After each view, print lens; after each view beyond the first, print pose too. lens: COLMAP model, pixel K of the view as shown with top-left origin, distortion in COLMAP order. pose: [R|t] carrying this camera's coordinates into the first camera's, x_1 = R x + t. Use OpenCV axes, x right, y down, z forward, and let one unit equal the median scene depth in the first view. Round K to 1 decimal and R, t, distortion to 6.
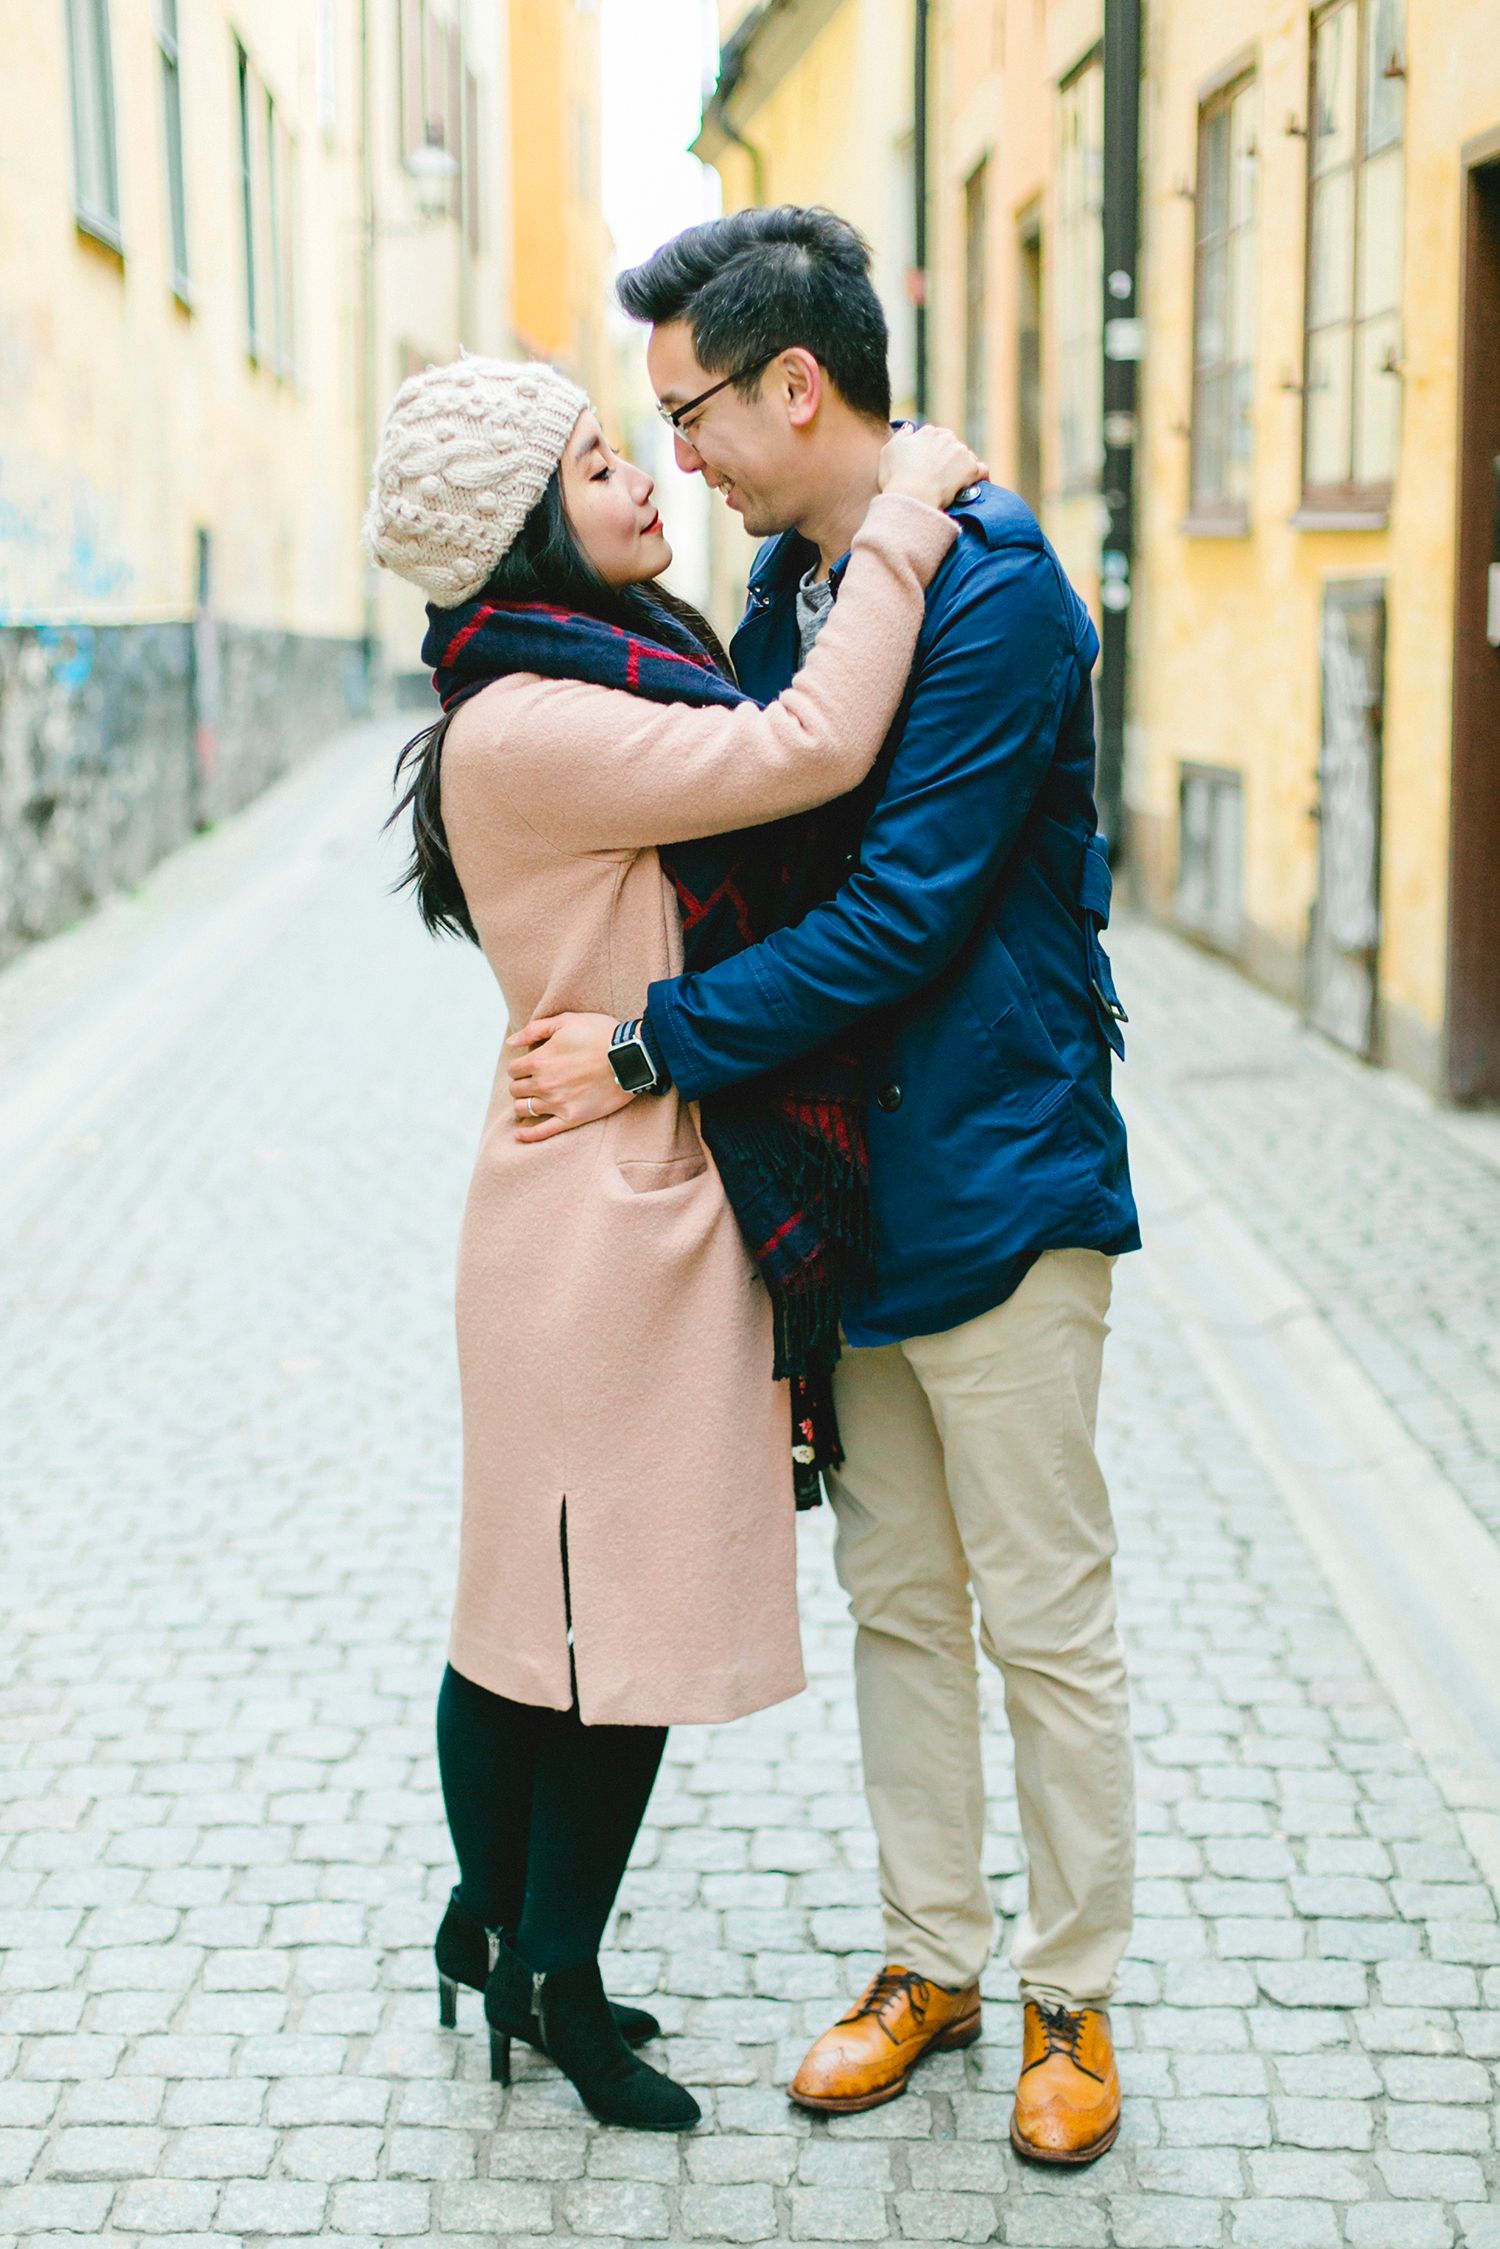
lens RADIAL K [[3257.5, 0, 741.5], [0, 3257.5, 1104.3], [0, 0, 1]] dist [0.006918, 0.000000]
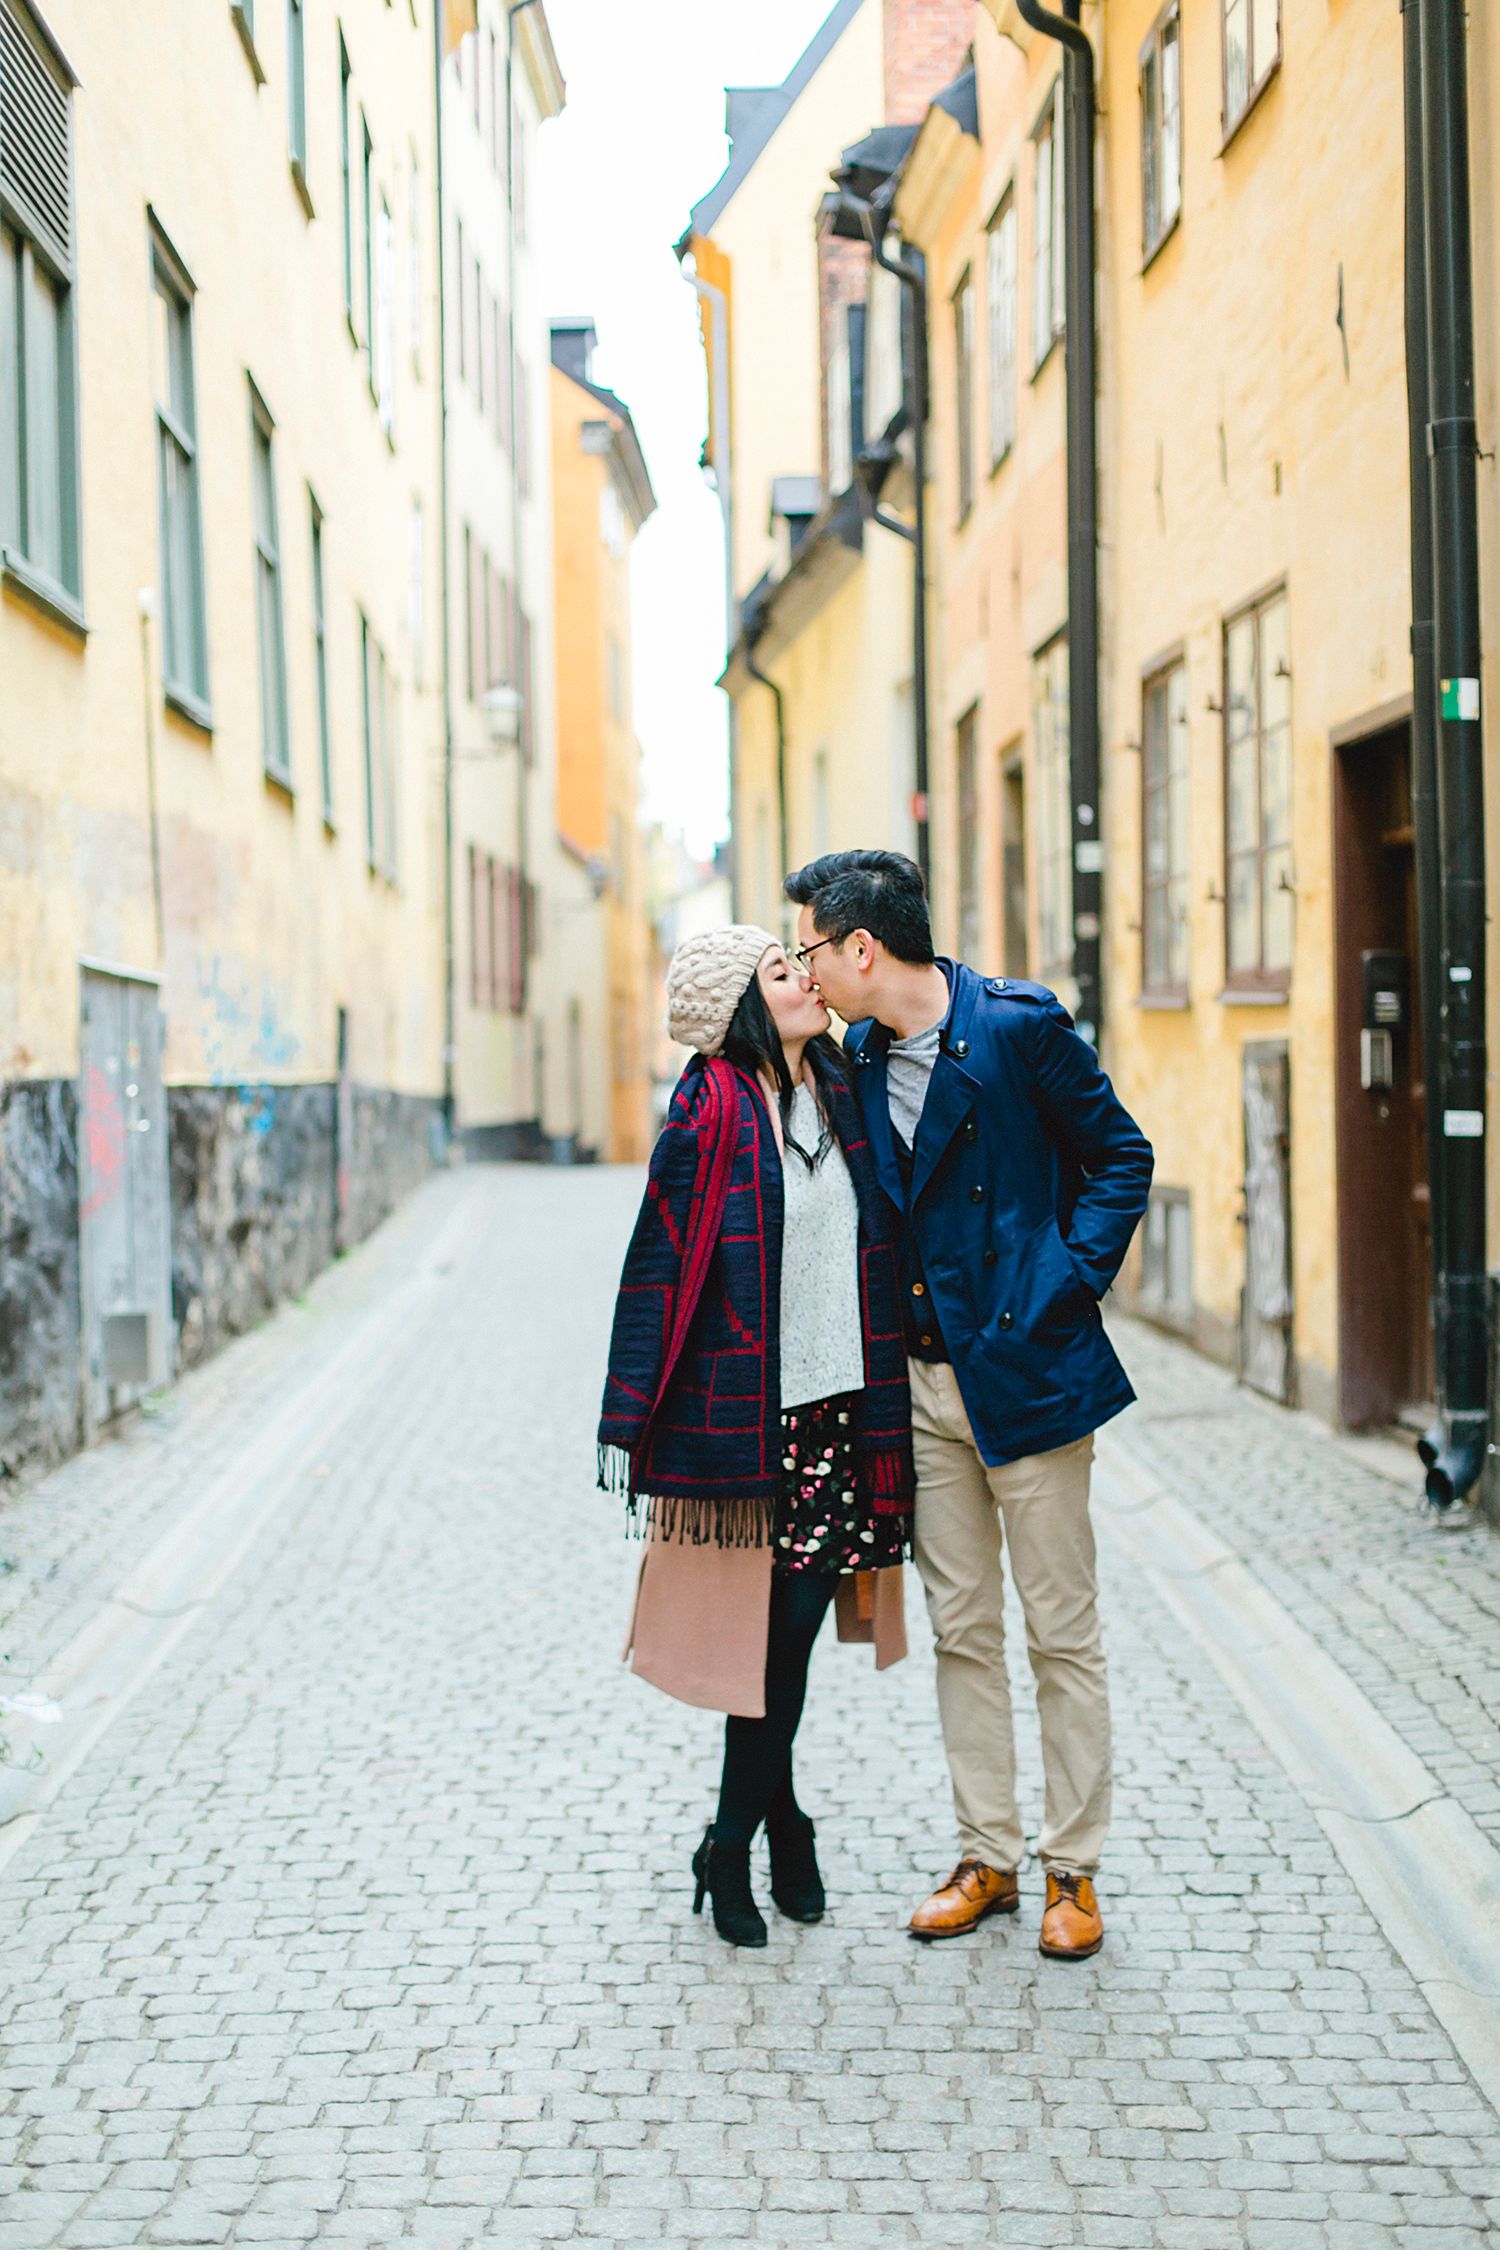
lens RADIAL K [[3259.0, 0, 761.6], [0, 3259.0, 1129.8], [0, 0, 1]] dist [0.006918, 0.000000]
pose [[0.999899, -0.008826, 0.011171, -0.036687], [0.010235, 0.991046, -0.133127, 0.055908], [-0.009896, 0.133227, 0.991036, -0.351151]]
